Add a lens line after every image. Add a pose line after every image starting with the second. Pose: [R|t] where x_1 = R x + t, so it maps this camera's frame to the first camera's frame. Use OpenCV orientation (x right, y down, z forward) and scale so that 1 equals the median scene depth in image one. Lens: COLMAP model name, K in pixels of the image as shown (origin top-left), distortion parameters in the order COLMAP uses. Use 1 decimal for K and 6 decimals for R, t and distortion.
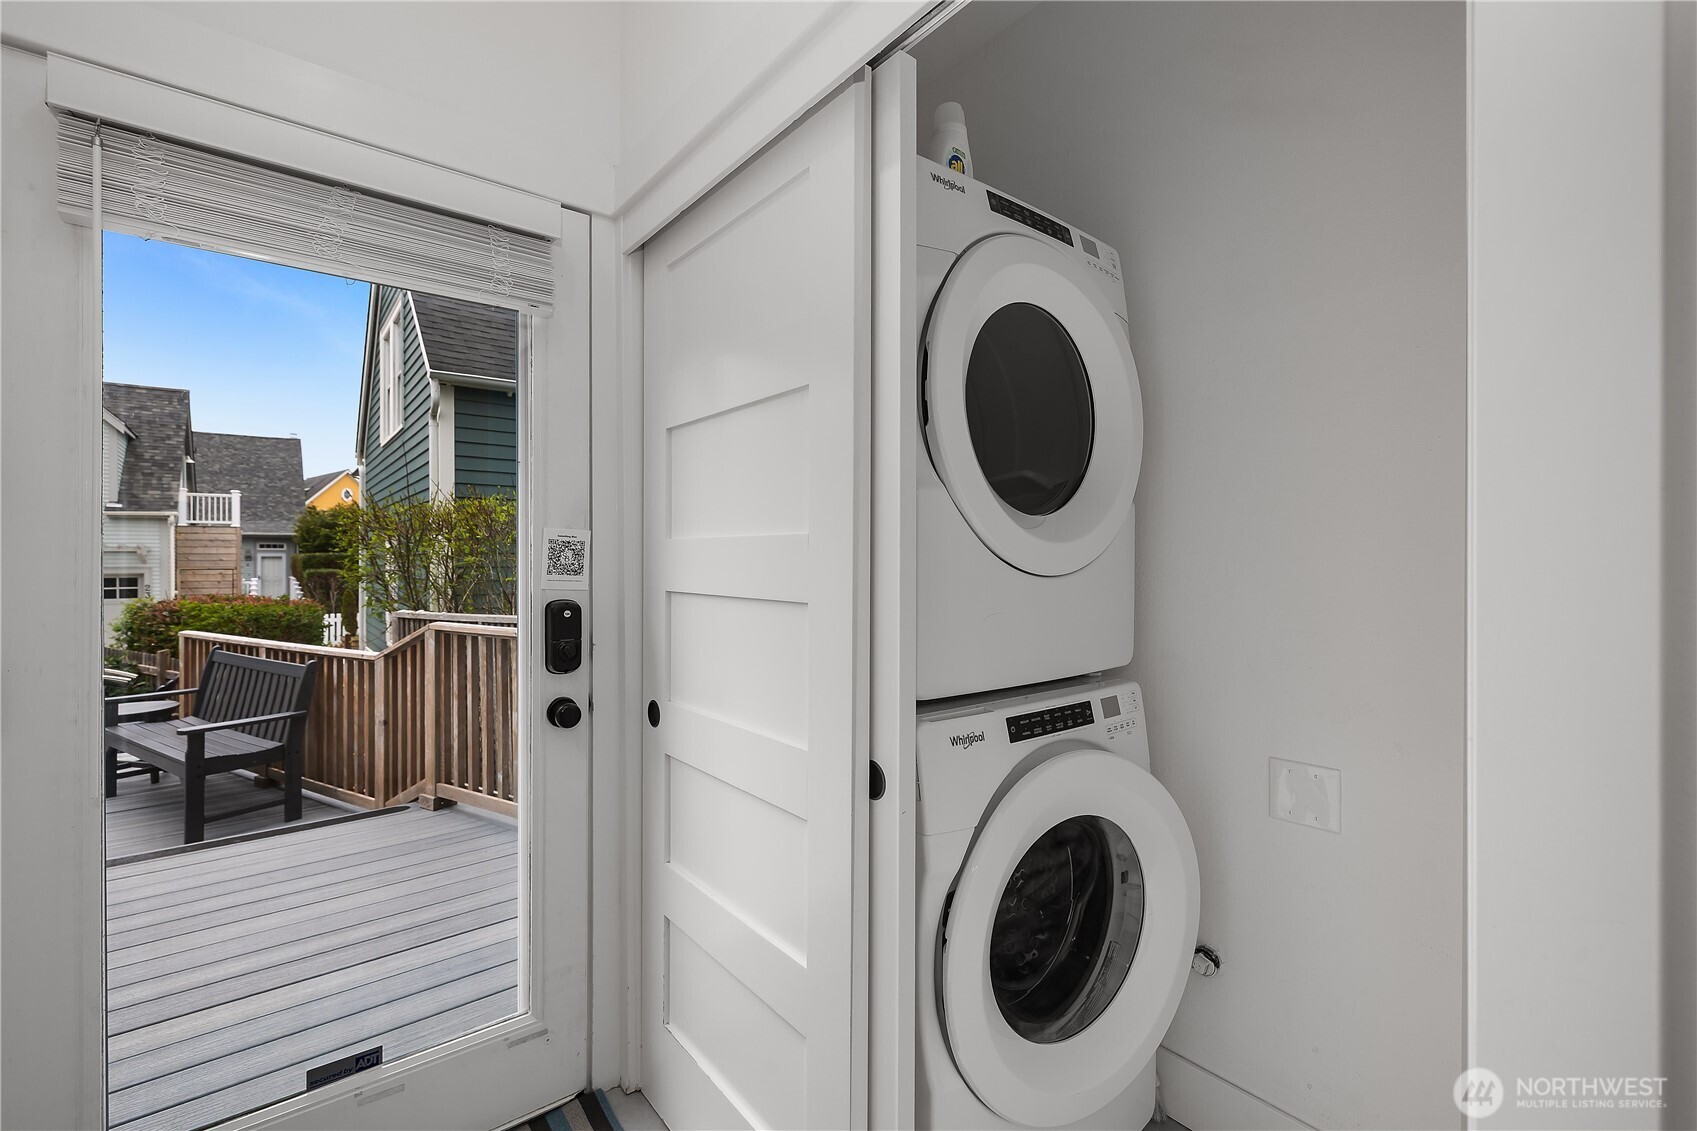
lens RADIAL K [[732.6, 0, 839.0], [0, 732.6, 564.6], [0, 0, 1]] dist [0.000806, 0.000190]
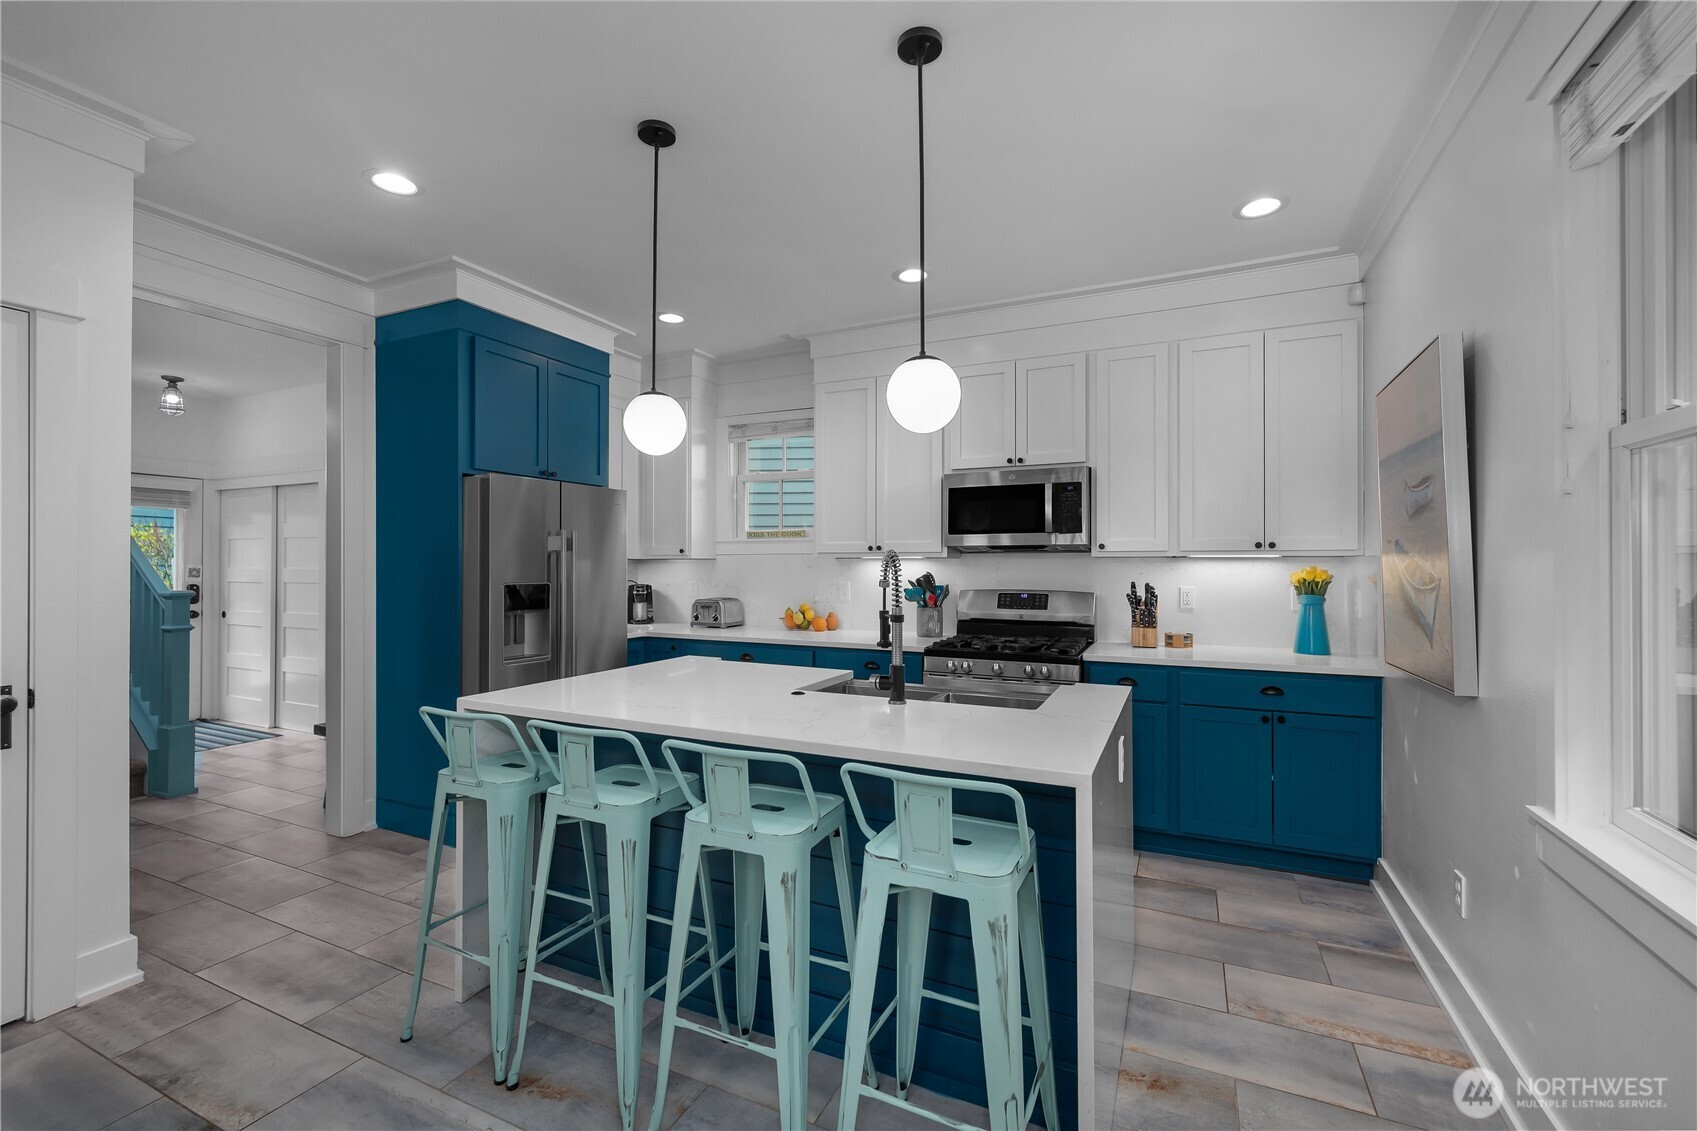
lens RADIAL K [[732.6, 0, 845.9], [0, 732.6, 569.2], [0, 0, 1]] dist [0.000806, 0.000190]
pose [[0.902761, 0.005176, 0.430112, 0.457490], [-0.002013, 0.999967, -0.007808, -0.002743], [-0.430138, 0.006183, 0.902742, -1.708334]]
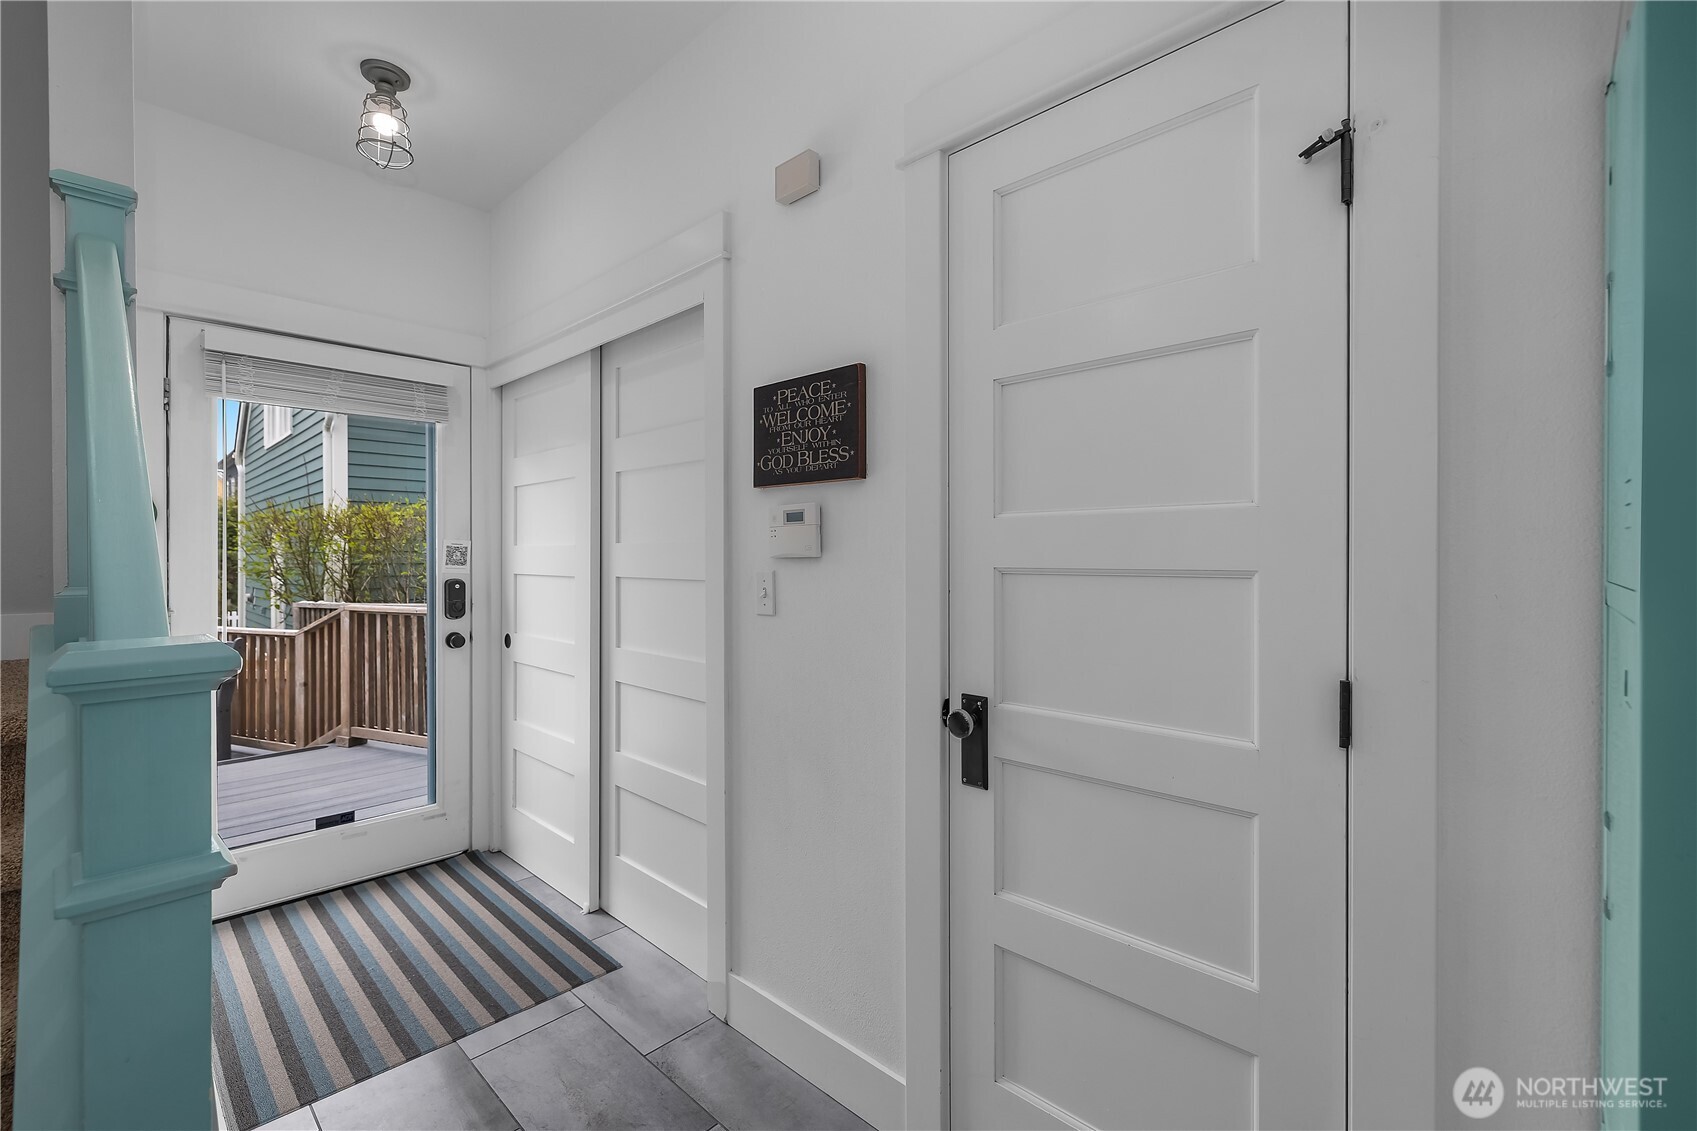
lens RADIAL K [[732.6, 0, 847.0], [0, 732.6, 560.1], [0, 0, 1]] dist [0.000806, 0.000190]
pose [[0.990646, -0.001897, 0.136442, 0.153752], [0.002191, 0.999996, -0.002005, 0.003100], [-0.136438, 0.002285, 0.990646, -0.422944]]
